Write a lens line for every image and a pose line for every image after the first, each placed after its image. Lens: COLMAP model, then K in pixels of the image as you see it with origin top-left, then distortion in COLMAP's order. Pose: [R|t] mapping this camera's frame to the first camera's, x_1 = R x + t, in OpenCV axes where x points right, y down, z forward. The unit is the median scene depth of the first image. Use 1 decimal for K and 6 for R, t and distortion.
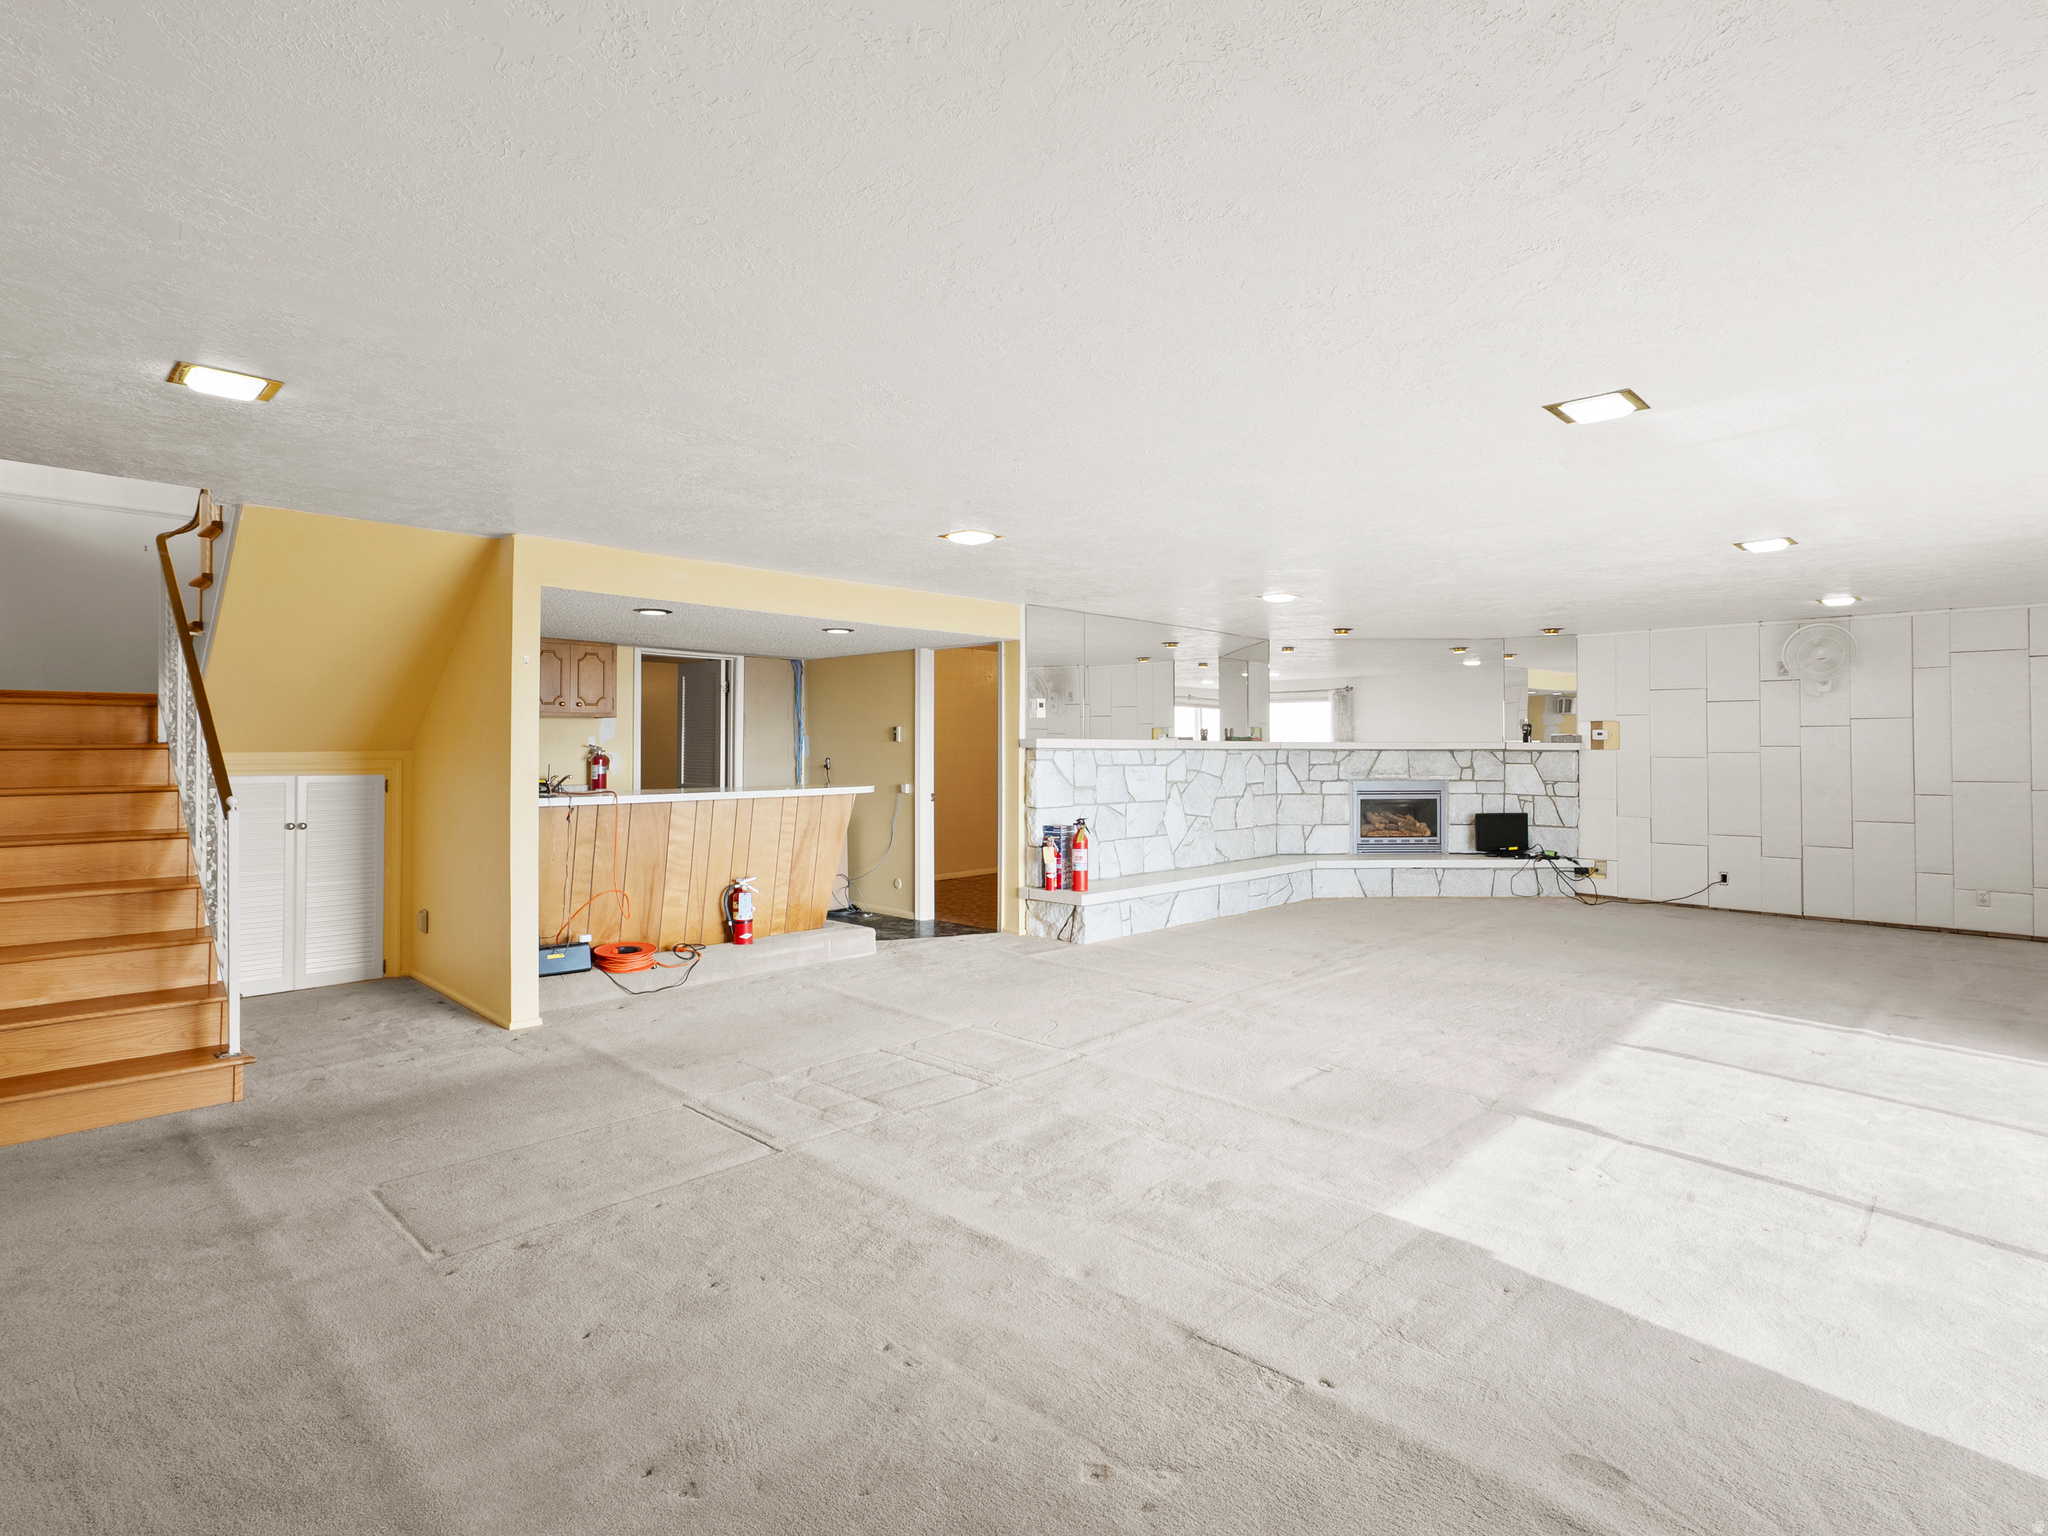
lens RADIAL K [[1065.2, 0, 1033.0], [0, 1065.2, 768.2], [0, 0, 1]] dist [-0.002505, 0.001319]
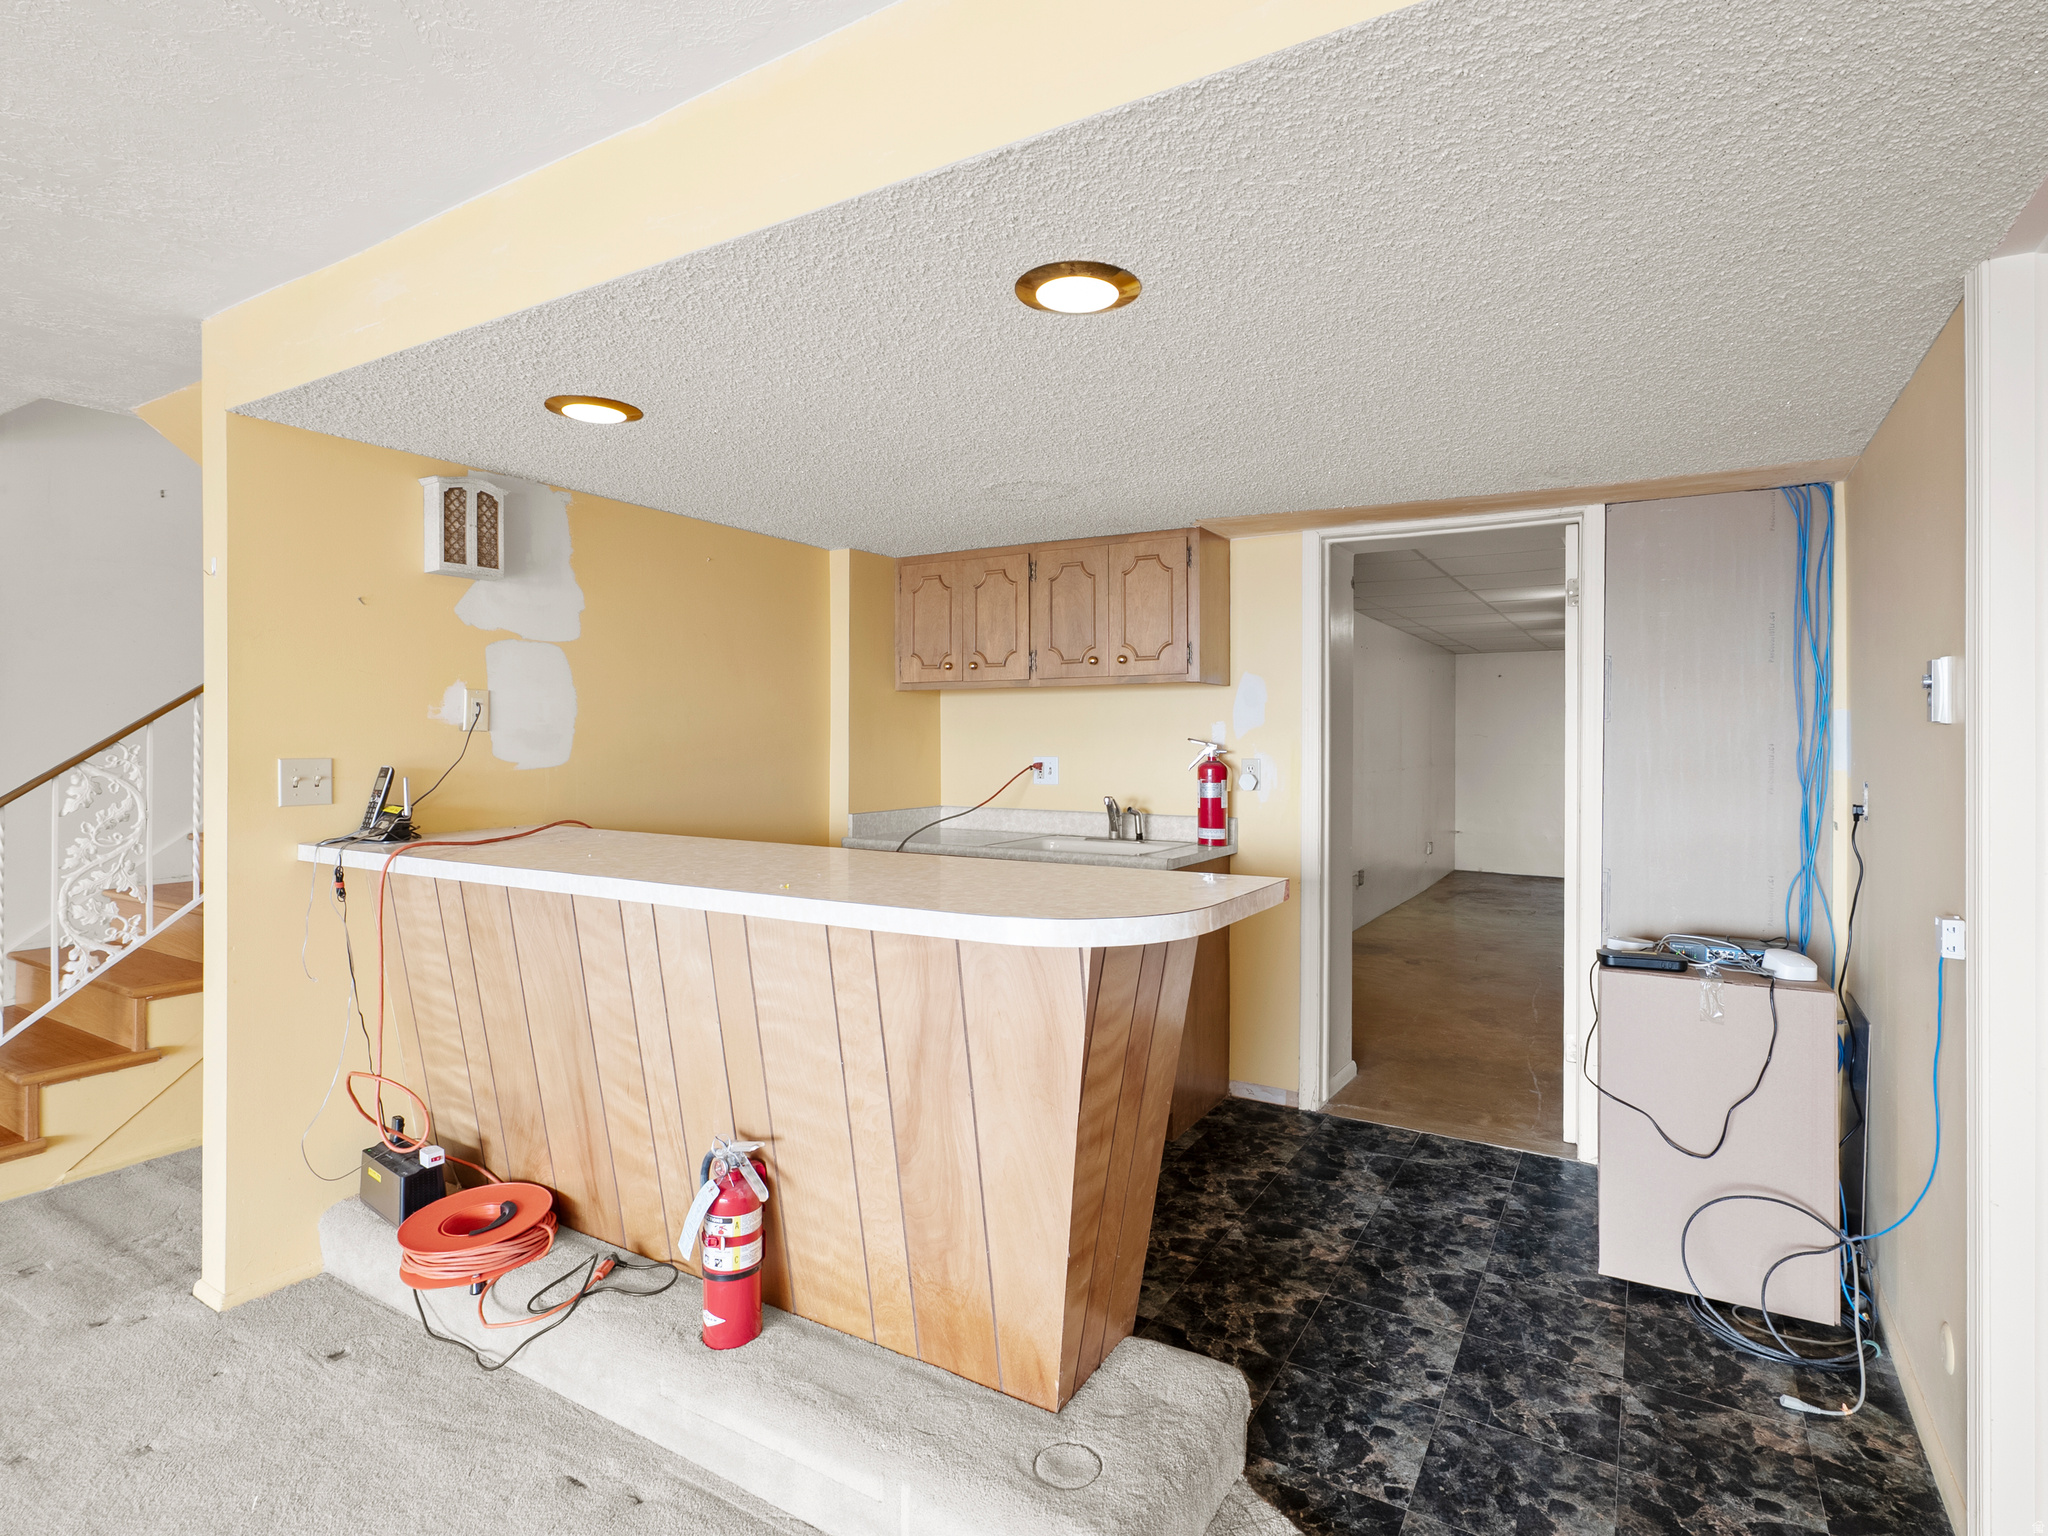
lens RADIAL K [[1065.2, 0, 1033.0], [0, 1065.2, 768.2], [0, 0, 1]] dist [-0.002505, 0.001319]
pose [[0.233849, 0.016291, -0.972136, 0.057856], [-0.022455, 0.999683, 0.011351, -0.012980], [0.972014, 0.019175, 0.234141, 0.831421]]
